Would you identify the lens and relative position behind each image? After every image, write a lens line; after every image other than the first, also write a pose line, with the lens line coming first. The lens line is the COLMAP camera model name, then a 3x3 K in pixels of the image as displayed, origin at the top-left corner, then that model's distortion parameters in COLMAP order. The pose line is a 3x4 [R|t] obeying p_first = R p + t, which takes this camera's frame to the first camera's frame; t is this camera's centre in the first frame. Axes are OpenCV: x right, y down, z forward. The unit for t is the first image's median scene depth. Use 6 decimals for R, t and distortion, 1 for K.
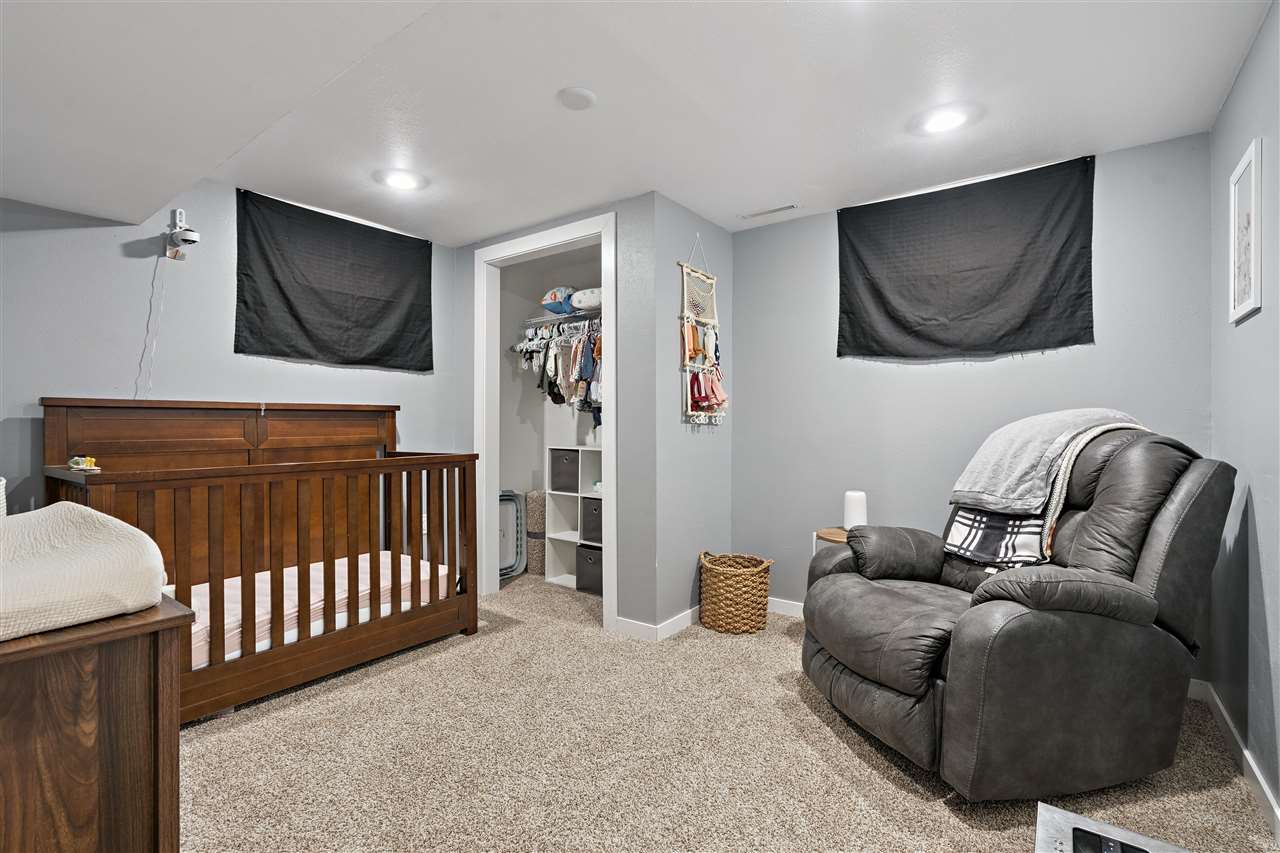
lens RADIAL K [[582.0, 0, 635.8], [0, 582.0, 433.7], [0, 0, 1]] dist [-0.004076, 0.000494]
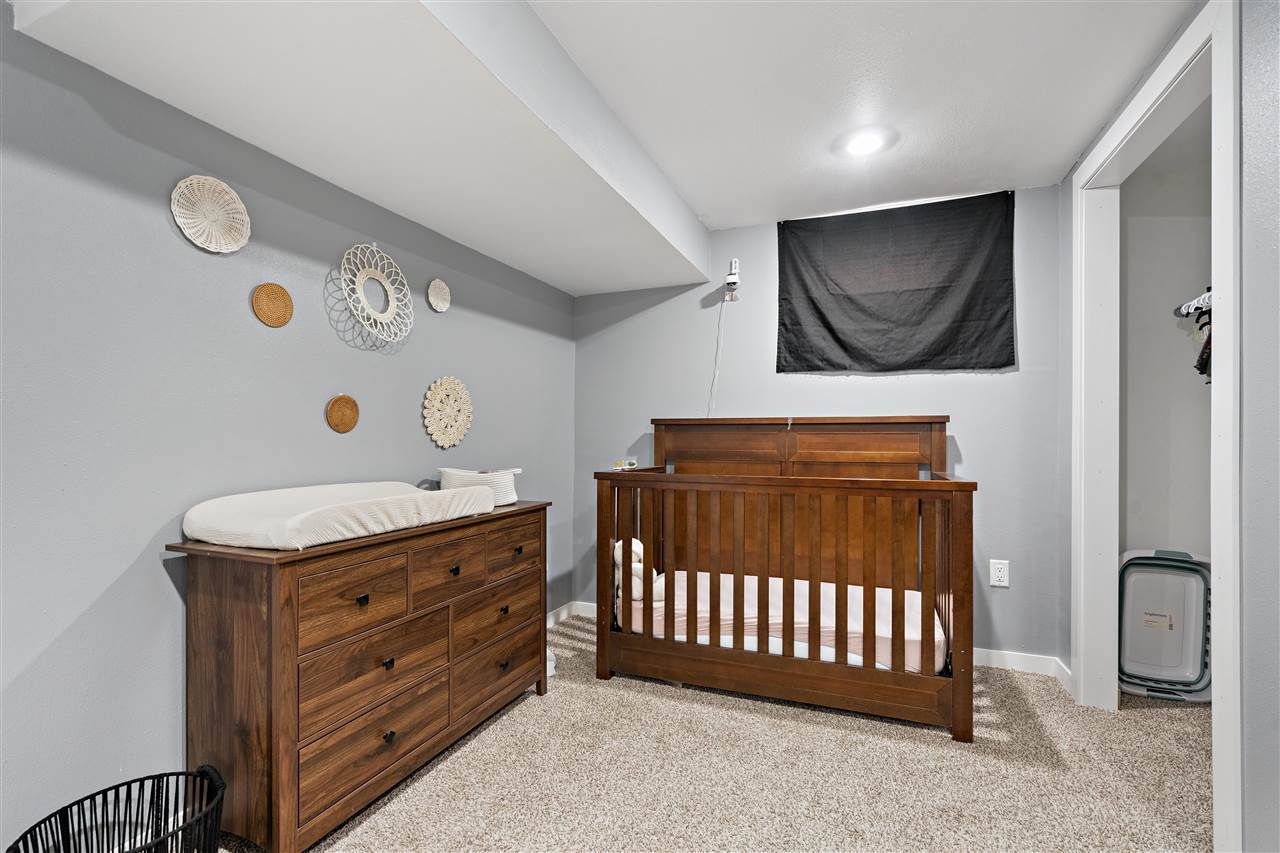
lens RADIAL K [[582.0, 0, 635.8], [0, 582.0, 433.7], [0, 0, 1]] dist [-0.004076, 0.000494]
pose [[0.260072, -0.000086, -0.965589, 0.296478], [-0.019570, 0.999794, -0.005361, -0.012452], [0.965391, 0.020291, 0.260017, 0.446684]]
